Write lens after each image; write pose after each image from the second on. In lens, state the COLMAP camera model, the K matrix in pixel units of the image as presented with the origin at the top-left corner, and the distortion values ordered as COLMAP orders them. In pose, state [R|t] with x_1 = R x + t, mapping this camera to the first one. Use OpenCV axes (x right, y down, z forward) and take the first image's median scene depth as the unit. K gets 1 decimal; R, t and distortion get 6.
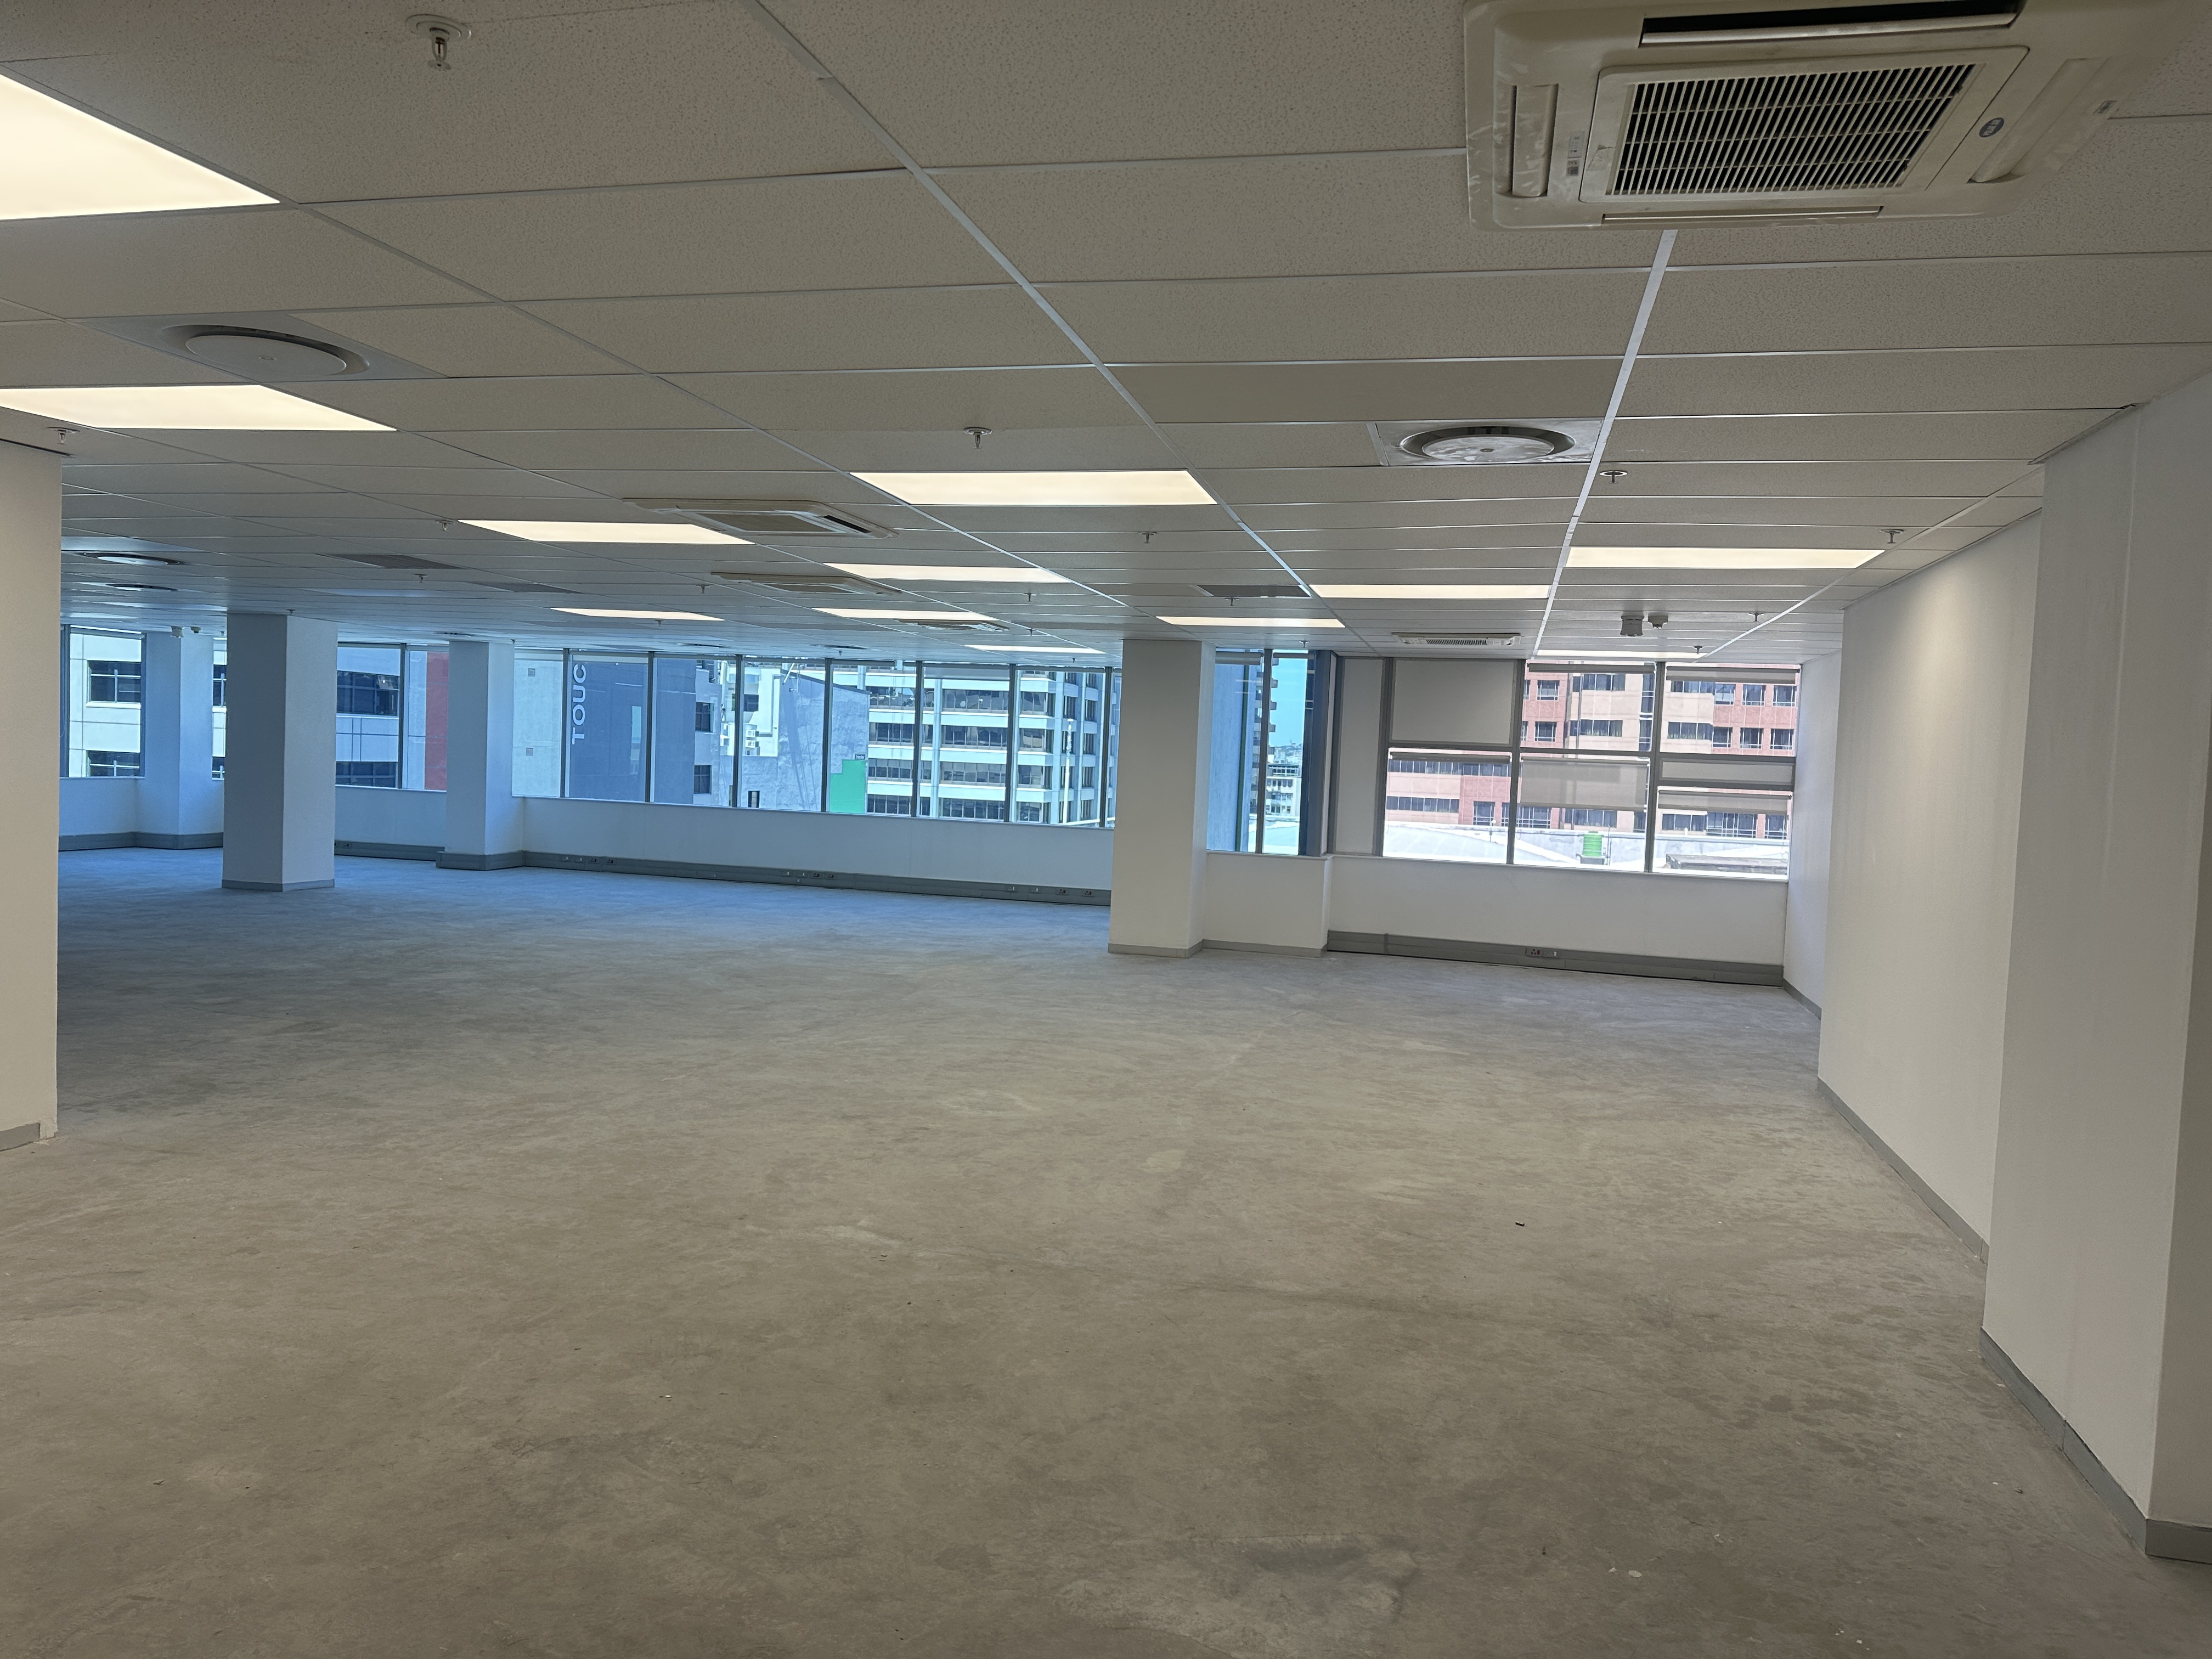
lens RADIAL K [[1529.9, 0, 1112.9], [0, 1529.9, 828.2], [0, 0, 1]] dist [0.028380, -0.038034]
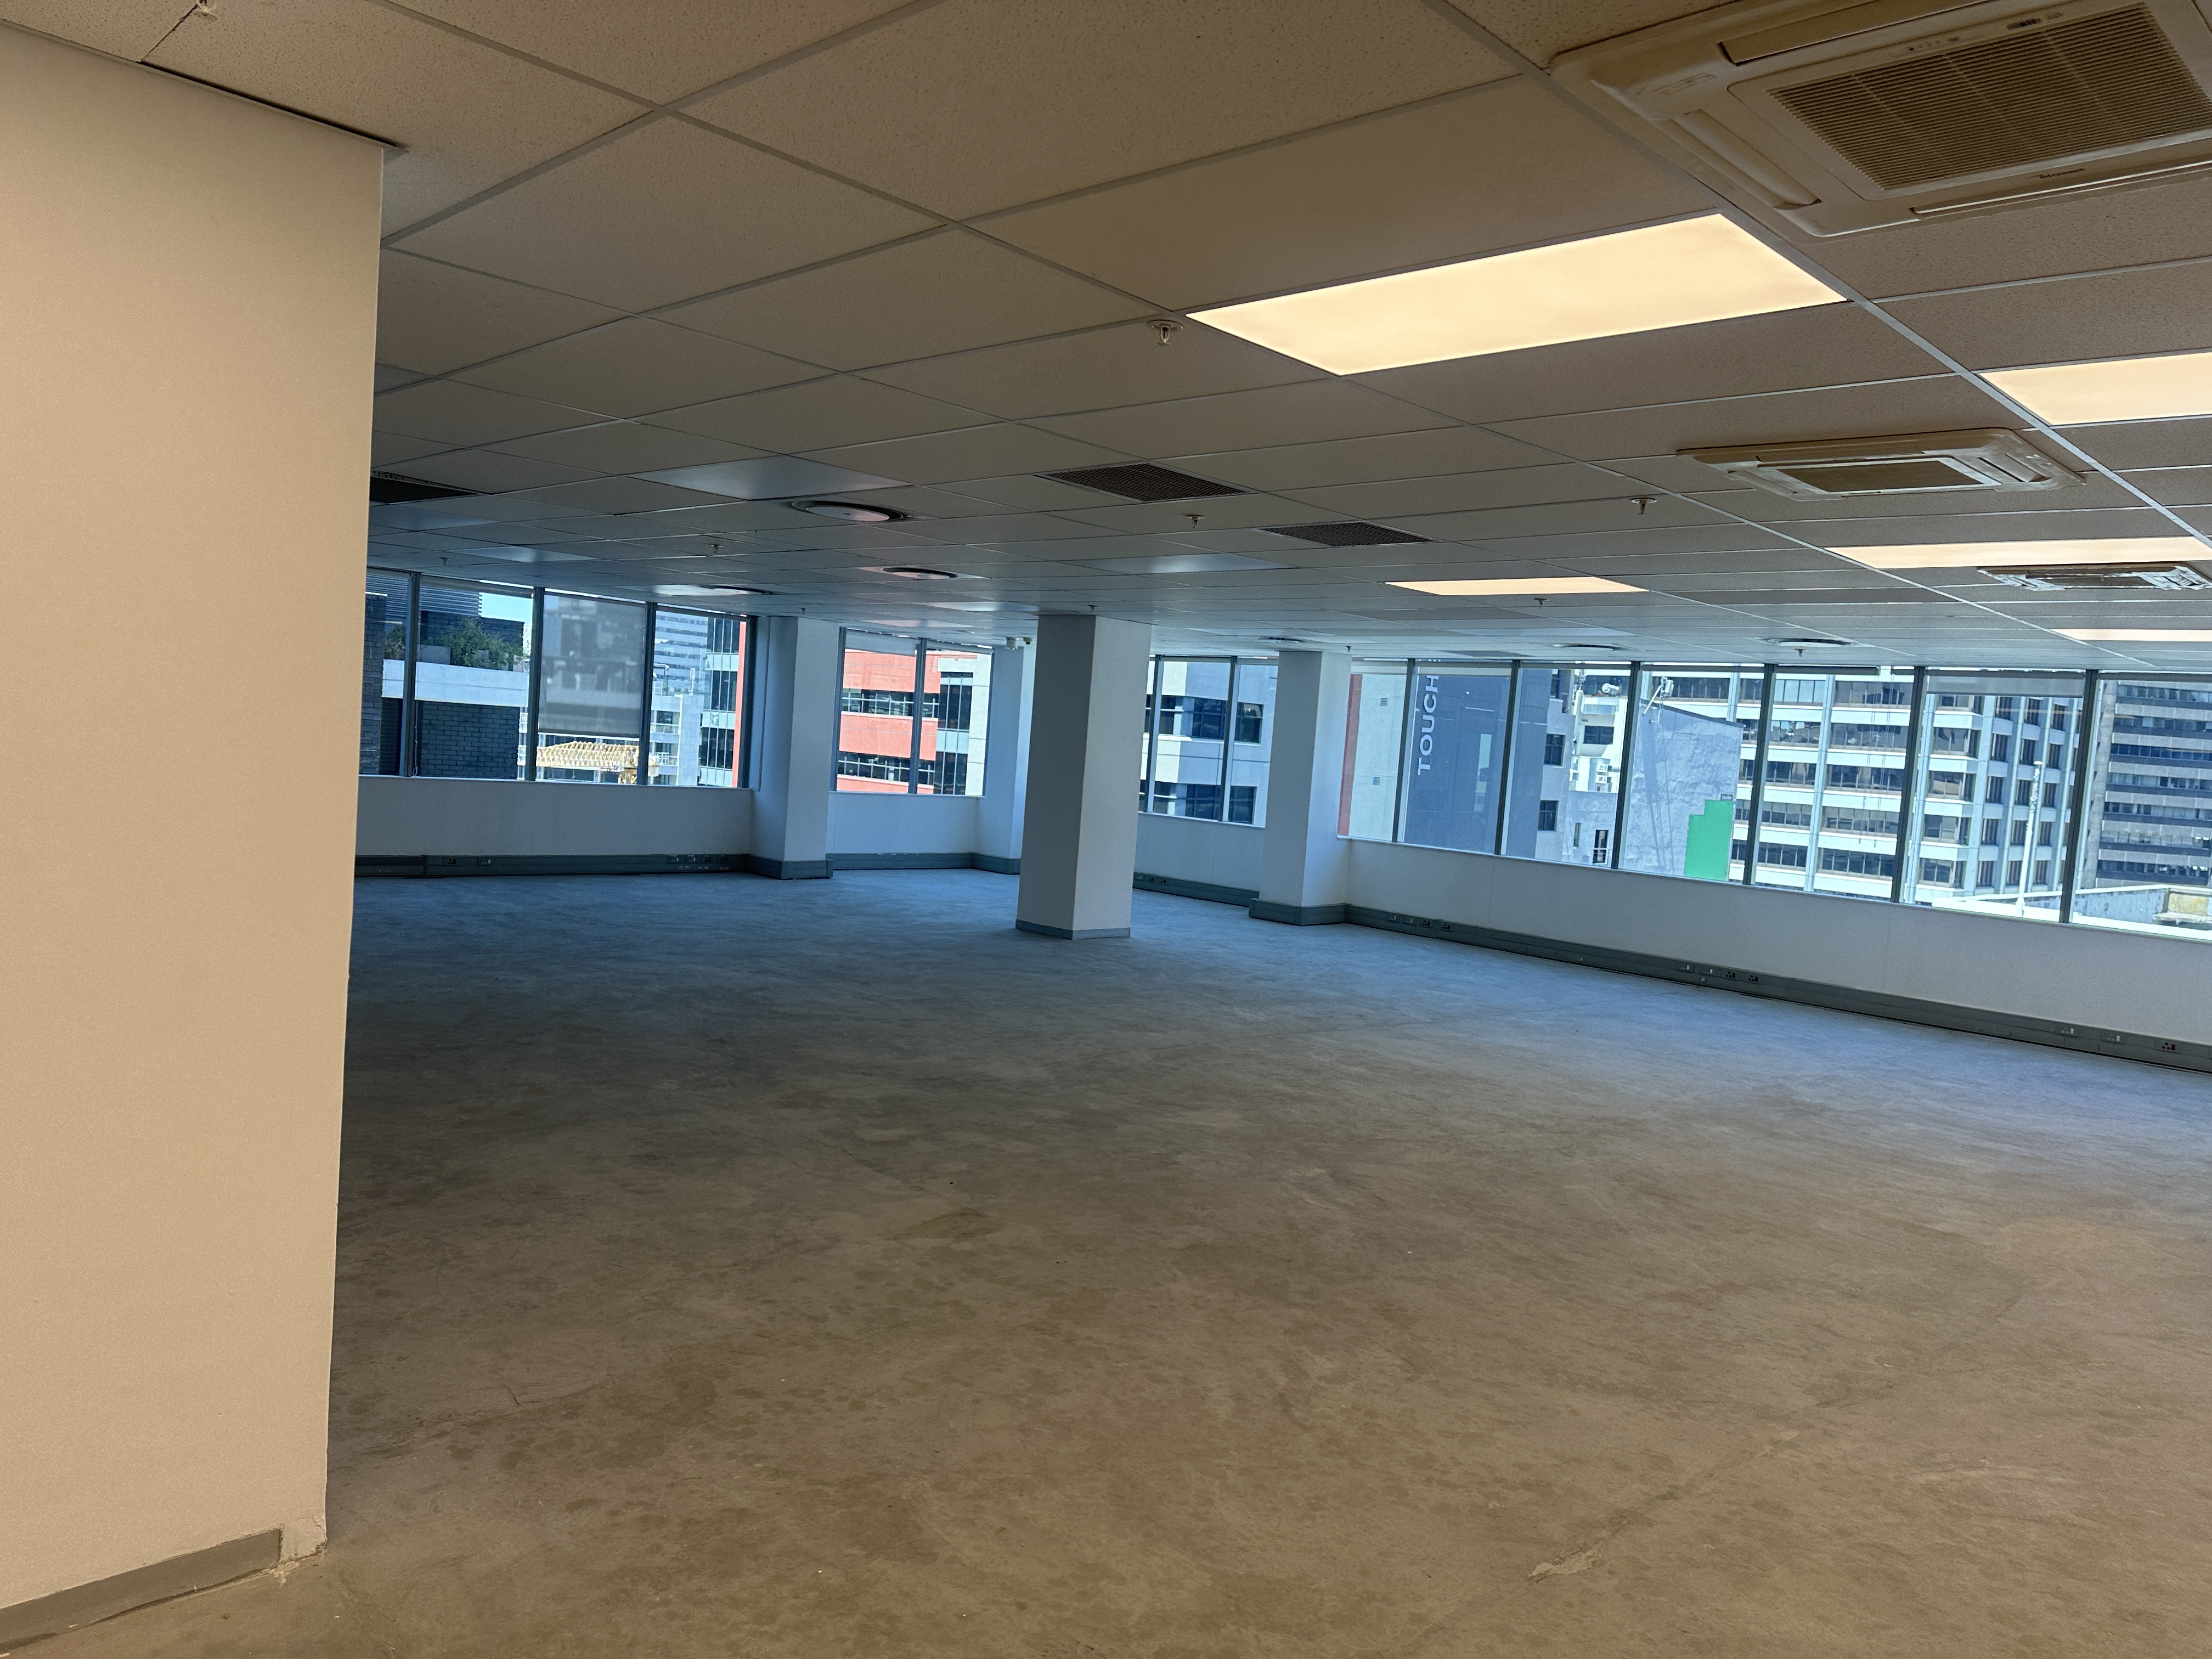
lens RADIAL K [[1529.9, 0, 1105.8], [0, 1529.9, 843.6], [0, 0, 1]] dist [0.028380, -0.038034]
pose [[0.857284, 0.055069, -0.511890, -0.147116], [-0.060687, 0.998140, 0.005744, -0.028294], [0.511255, 0.026141, 0.859032, 0.442052]]
